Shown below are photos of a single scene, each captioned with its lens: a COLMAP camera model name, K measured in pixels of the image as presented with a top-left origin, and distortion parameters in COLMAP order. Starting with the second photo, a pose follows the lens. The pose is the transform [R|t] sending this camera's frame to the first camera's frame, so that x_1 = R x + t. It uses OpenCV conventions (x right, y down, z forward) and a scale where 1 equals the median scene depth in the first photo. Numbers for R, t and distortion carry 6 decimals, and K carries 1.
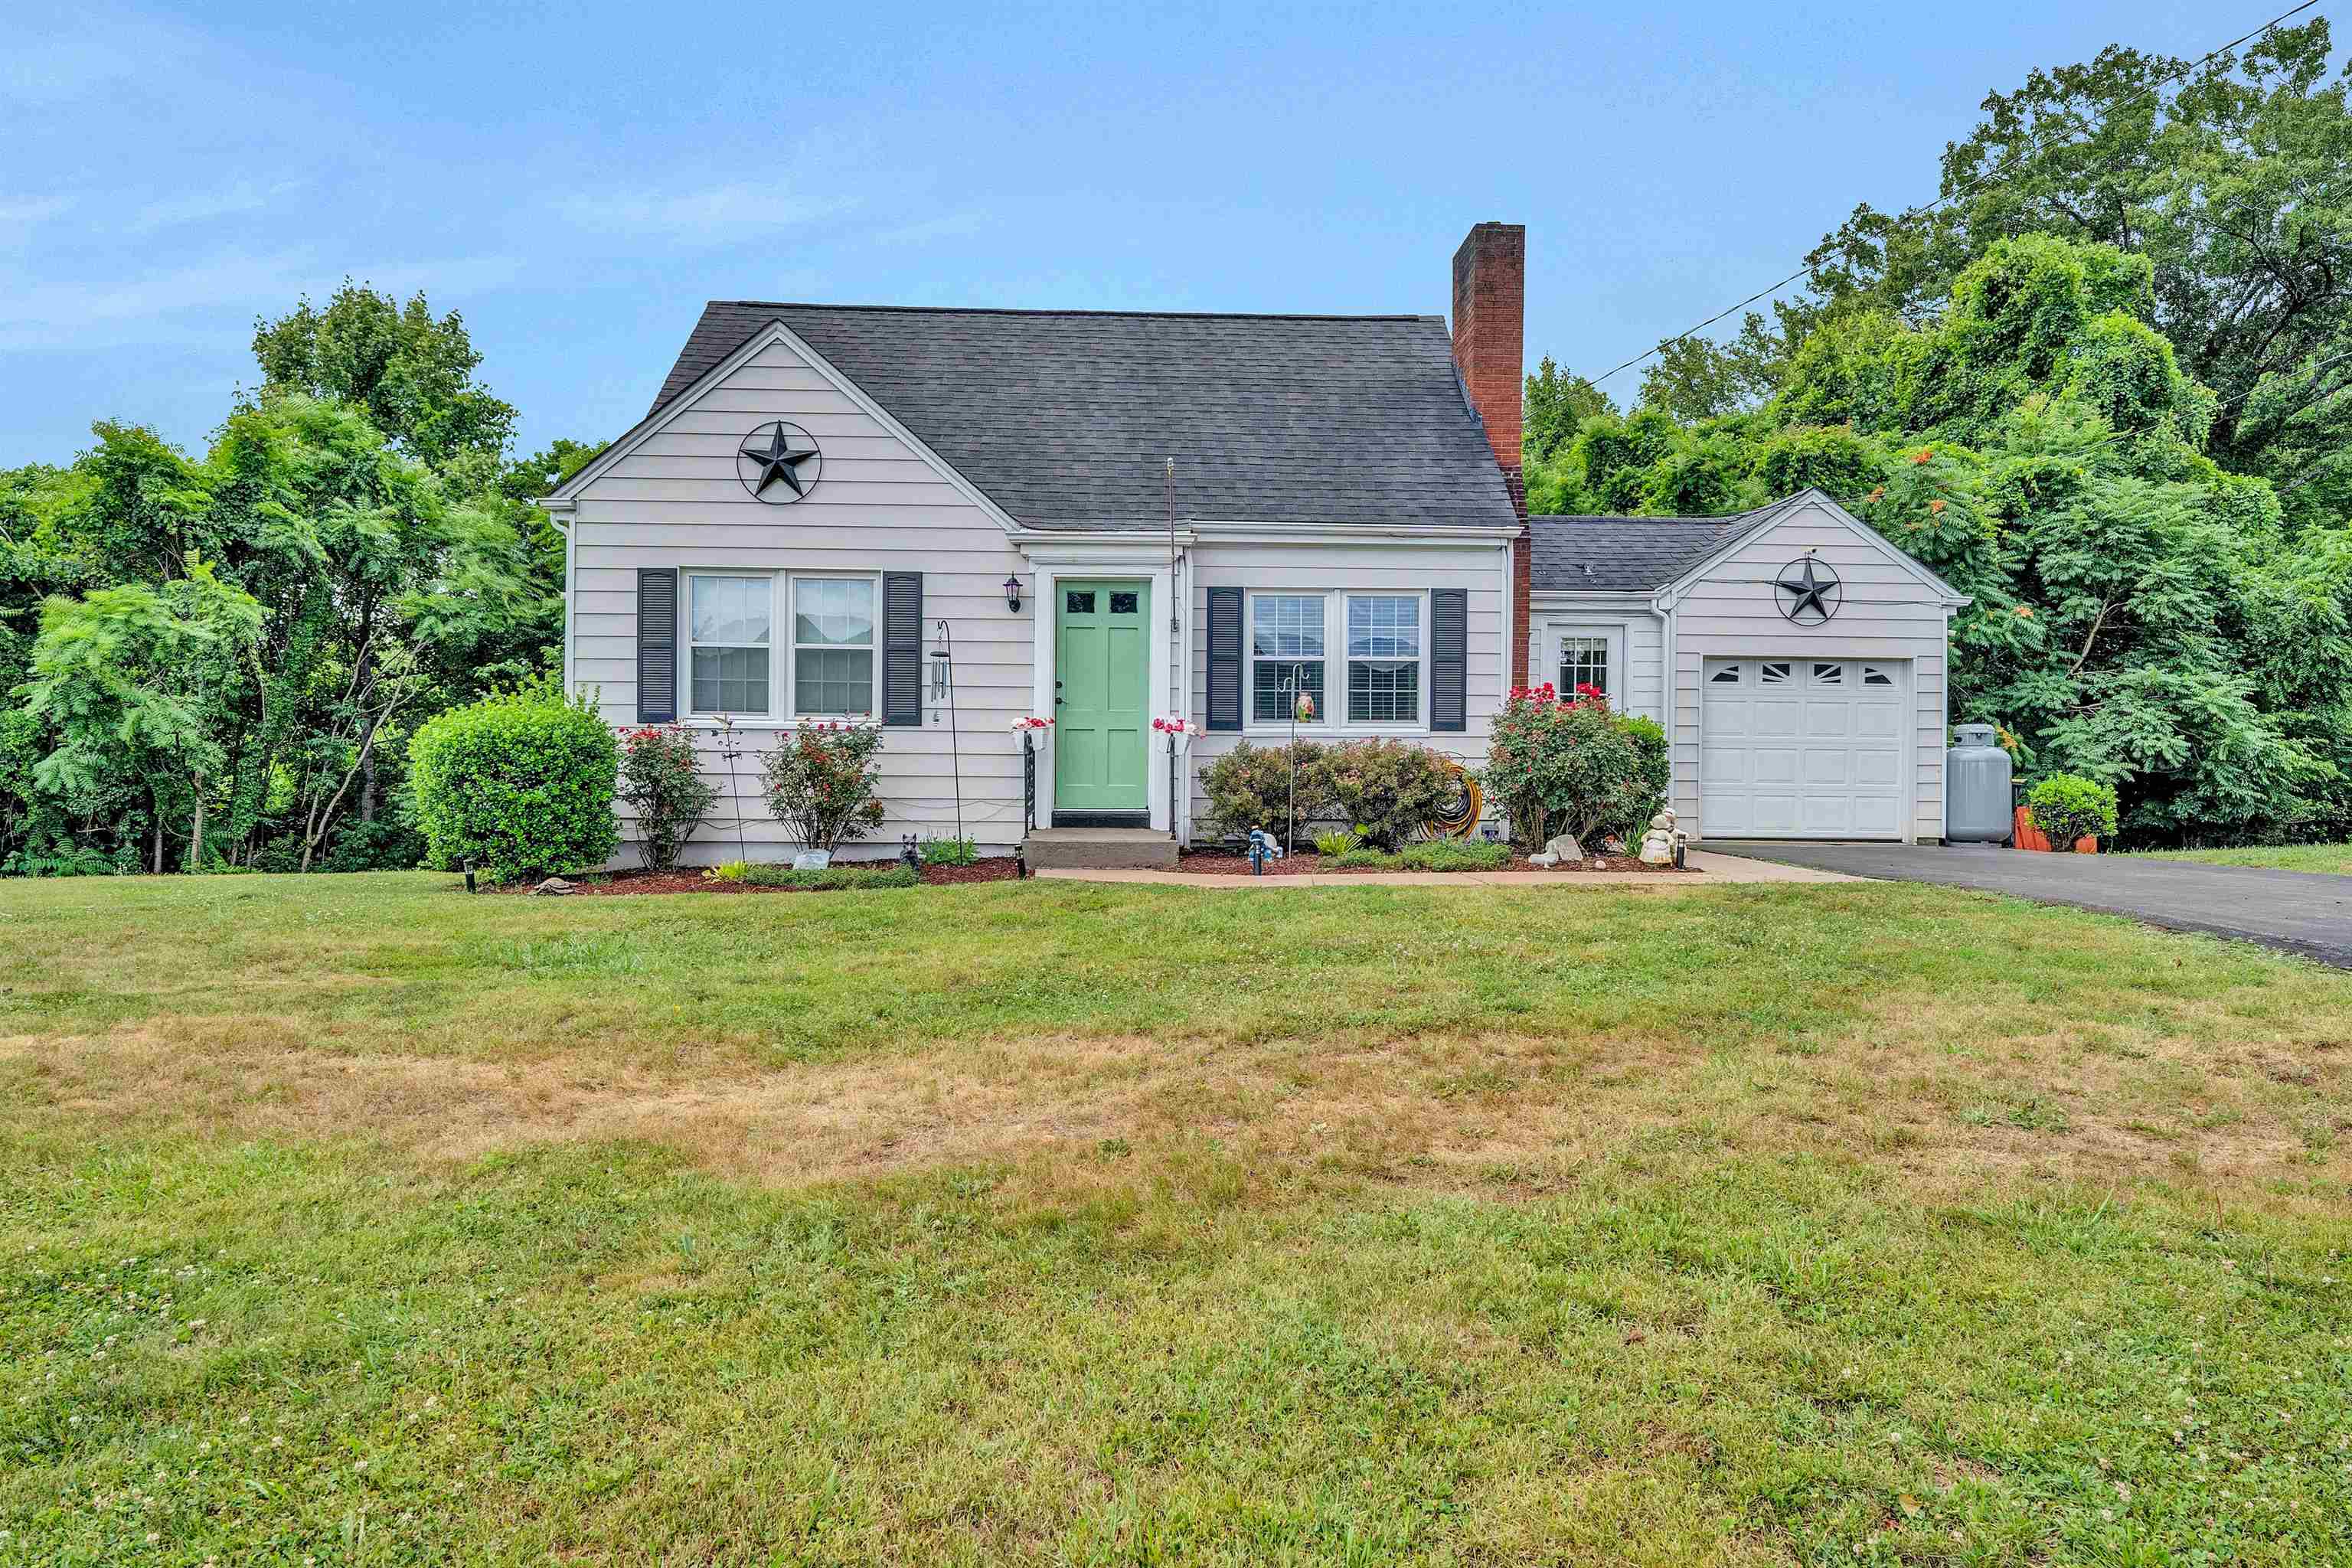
lens RADIAL K [[1428.8, 0, 1165.8], [0, 1428.8, 763.6], [0, 0, 1]] dist [-0.001989, -0.005574]
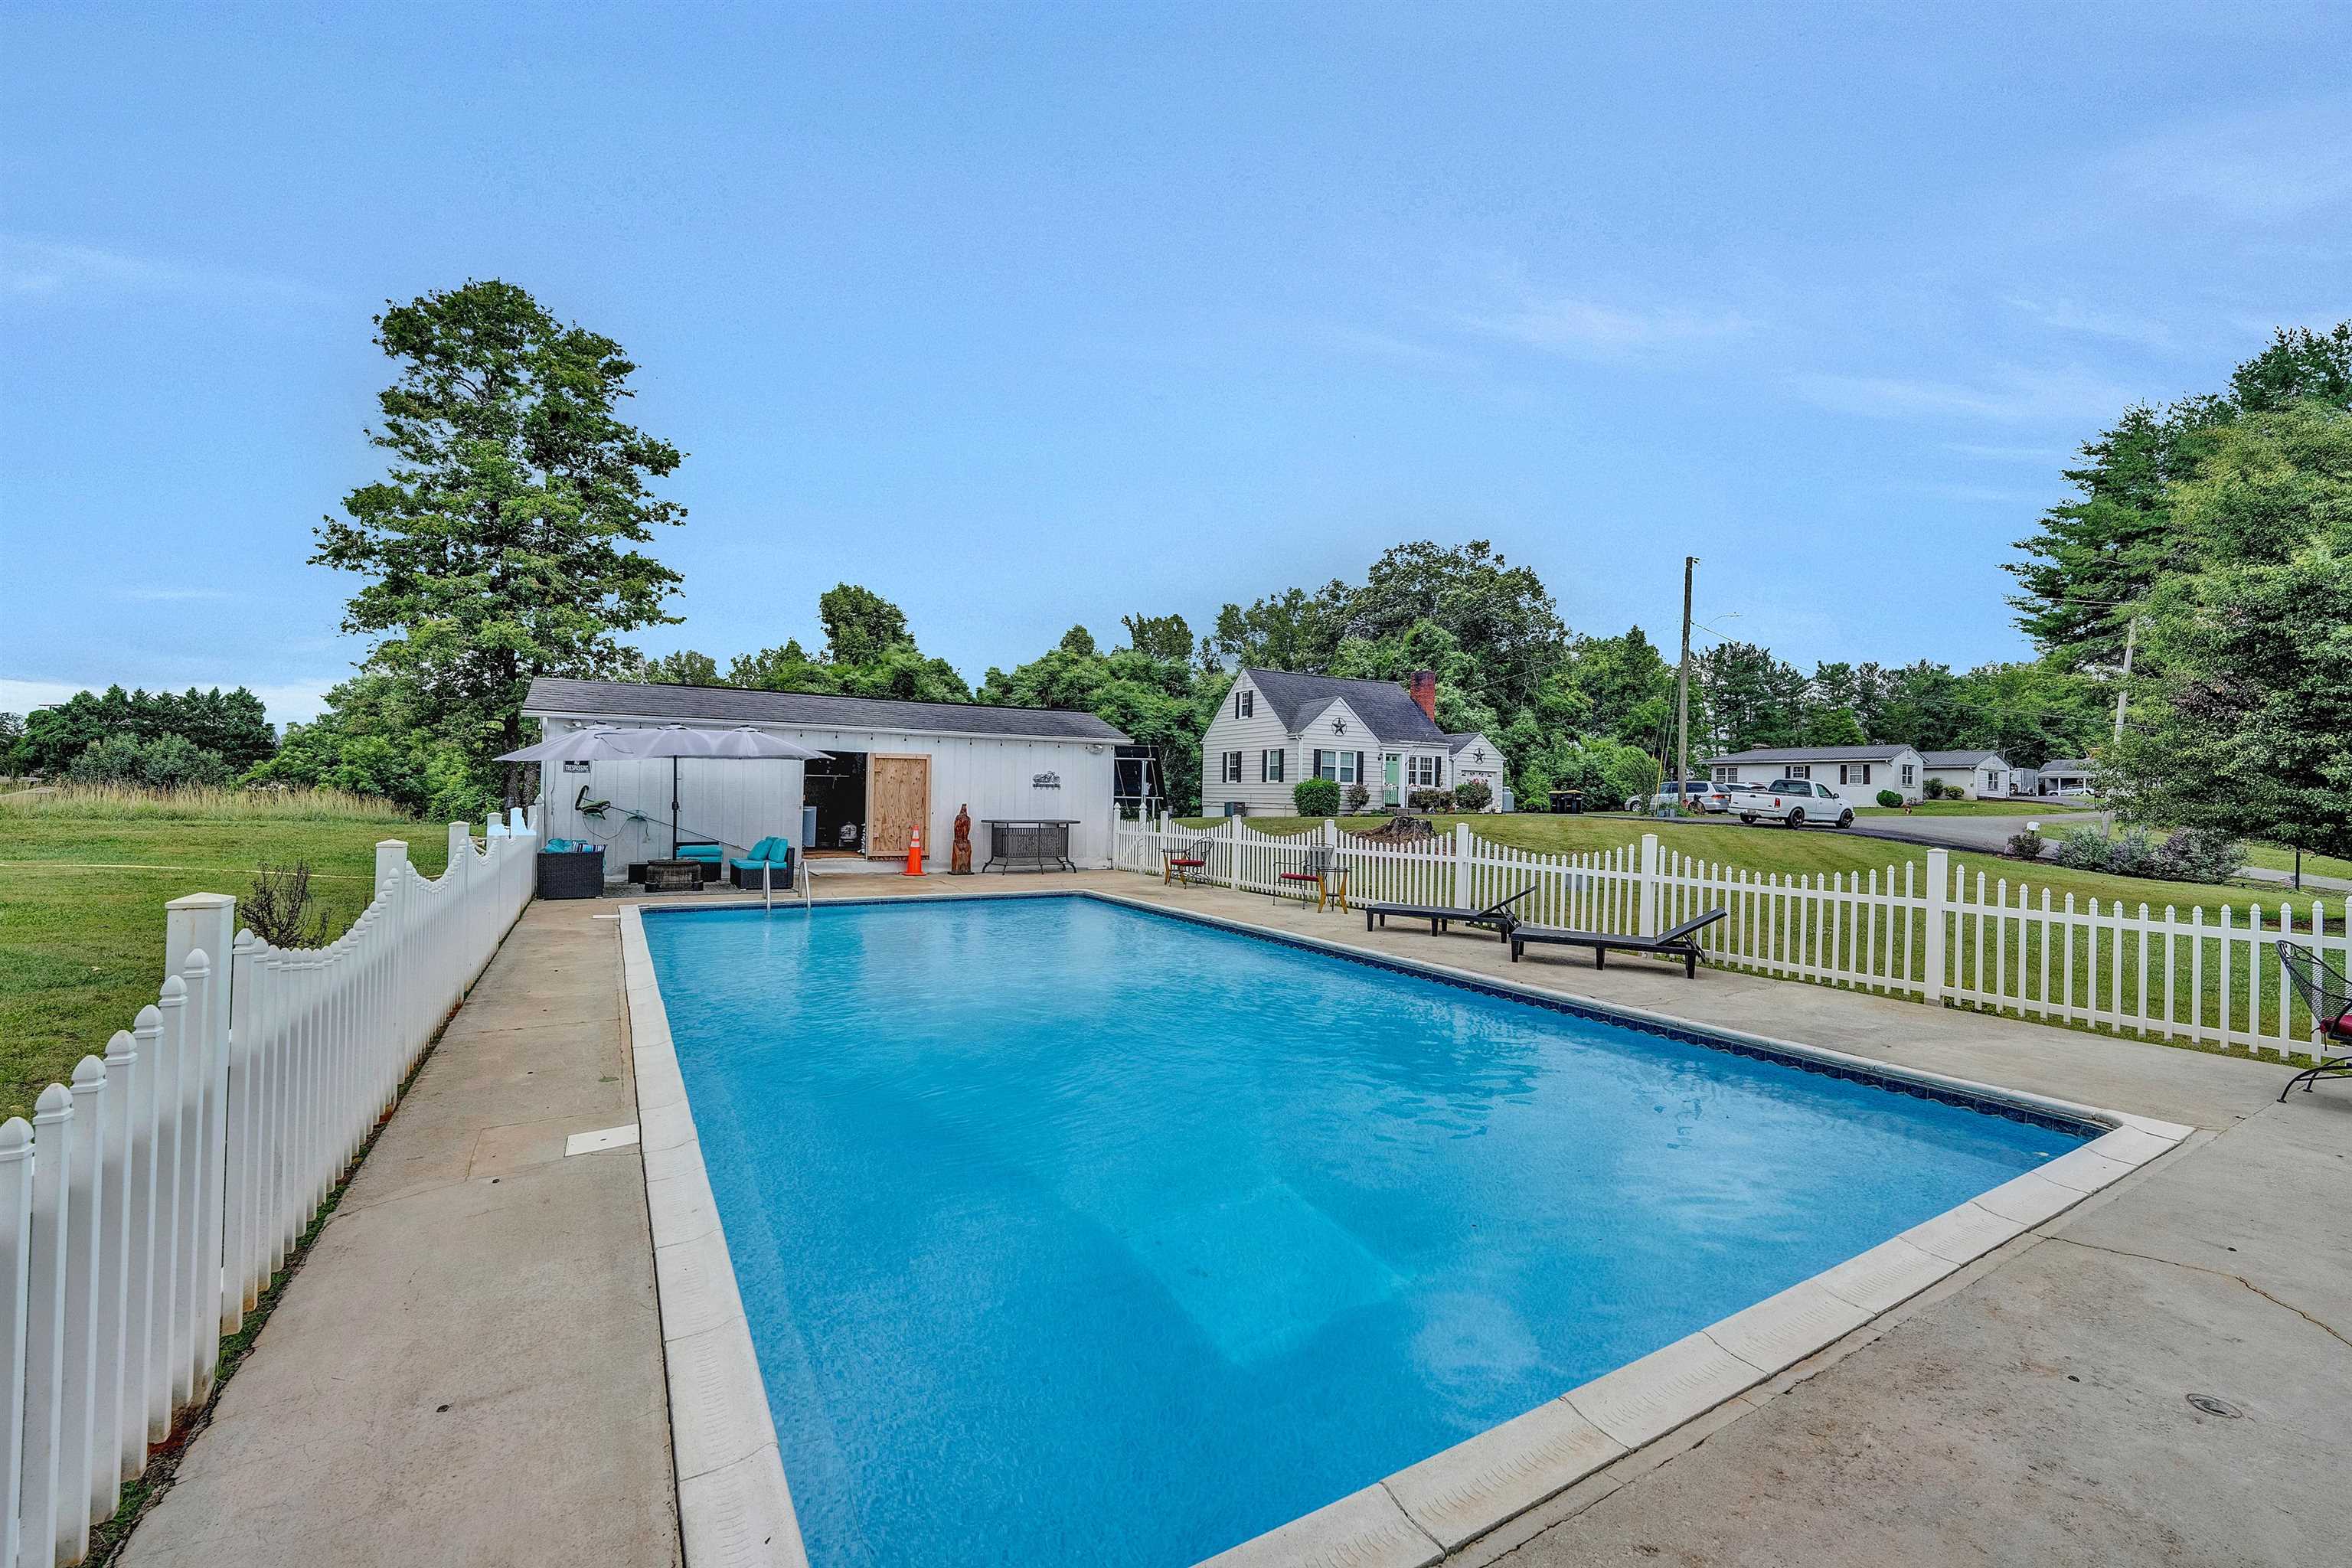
lens RADIAL K [[939.9, 0, 1167.4], [0, 939.9, 790.7], [0, 0, 1]] dist [-0.012887, 0.000109]
pose [[0.901407, 0.005559, 0.432938, -1.932885], [0.002943, 0.999816, -0.018966, 0.046500], [-0.432964, 0.018370, 0.901224, -1.381335]]
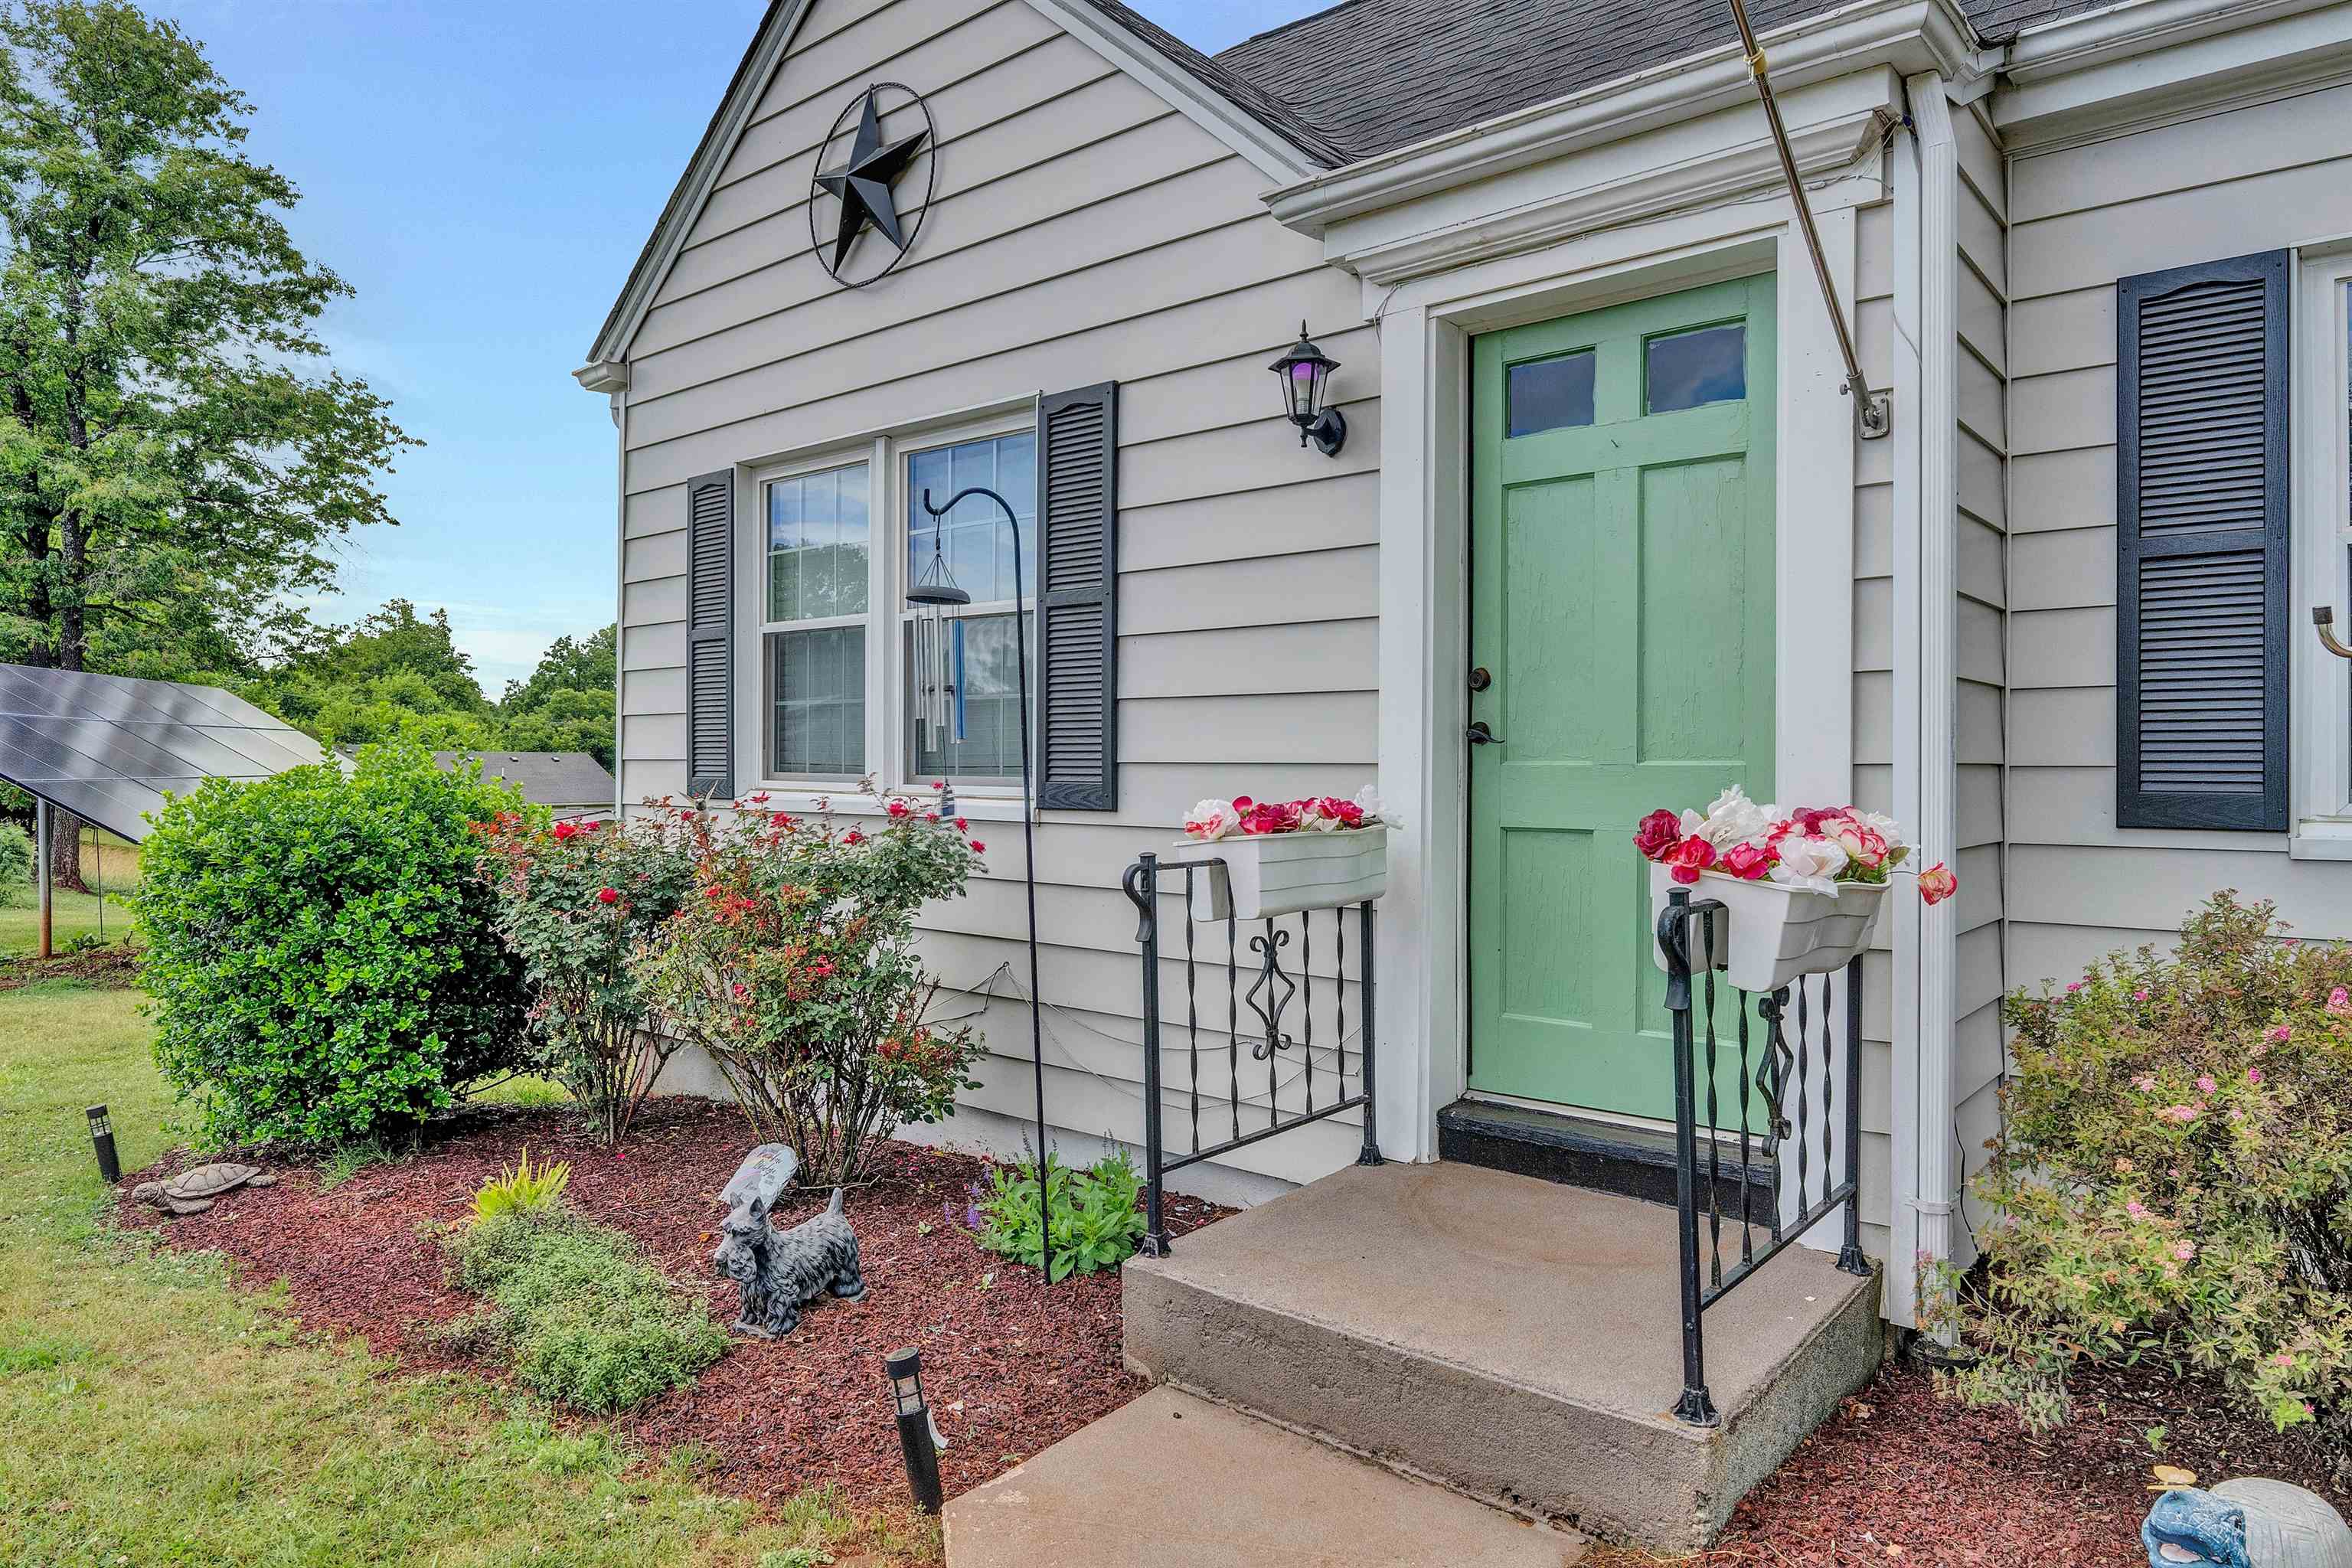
lens RADIAL K [[1428.8, 0, 1211.1], [0, 1428.8, 765.0], [0, 0, 1]] dist [-0.001989, -0.005574]
pose [[0.759243, -0.008871, -0.650747, 0.073455], [-0.004104, 0.999822, -0.018418, -0.029730], [0.650794, 0.016655, 0.759071, 0.695510]]
